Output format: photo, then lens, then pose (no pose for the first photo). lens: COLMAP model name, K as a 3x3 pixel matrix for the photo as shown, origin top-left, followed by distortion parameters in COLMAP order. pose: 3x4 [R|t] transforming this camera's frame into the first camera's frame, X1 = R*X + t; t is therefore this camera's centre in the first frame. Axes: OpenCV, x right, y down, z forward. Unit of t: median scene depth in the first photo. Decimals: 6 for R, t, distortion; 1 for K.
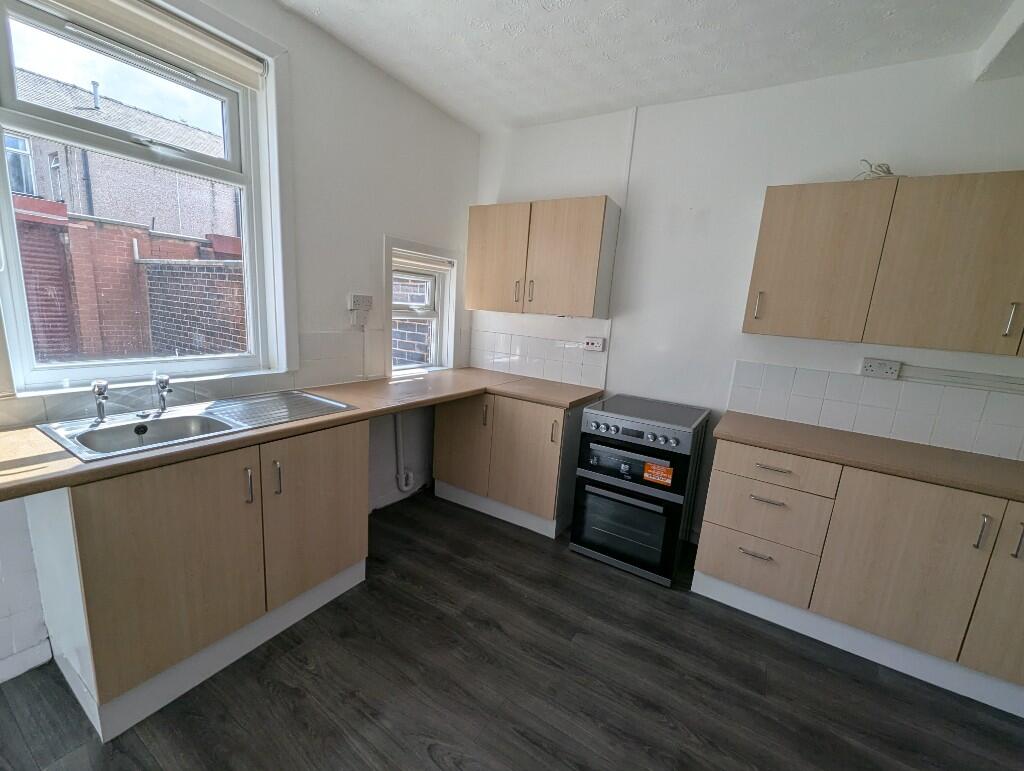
lens RADIAL K [[426.7, 0, 513.4], [0, 426.7, 387.7], [0, 0, 1]] dist [-0.002435, -0.000030]
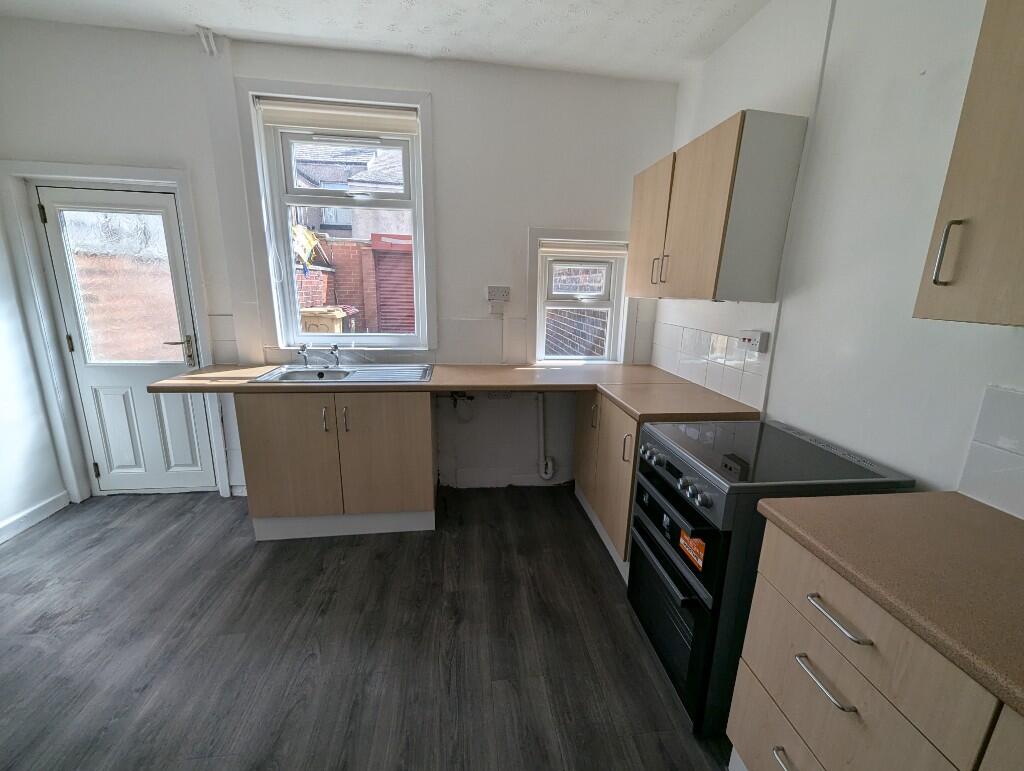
lens RADIAL K [[426.7, 0, 513.4], [0, 426.7, 387.7], [0, 0, 1]] dist [-0.002435, -0.000030]
pose [[0.627616, 0.121770, -0.768941, 0.615705], [-0.125041, 0.990636, 0.054818, -0.025028], [0.768416, 0.061744, 0.636965, 0.385449]]
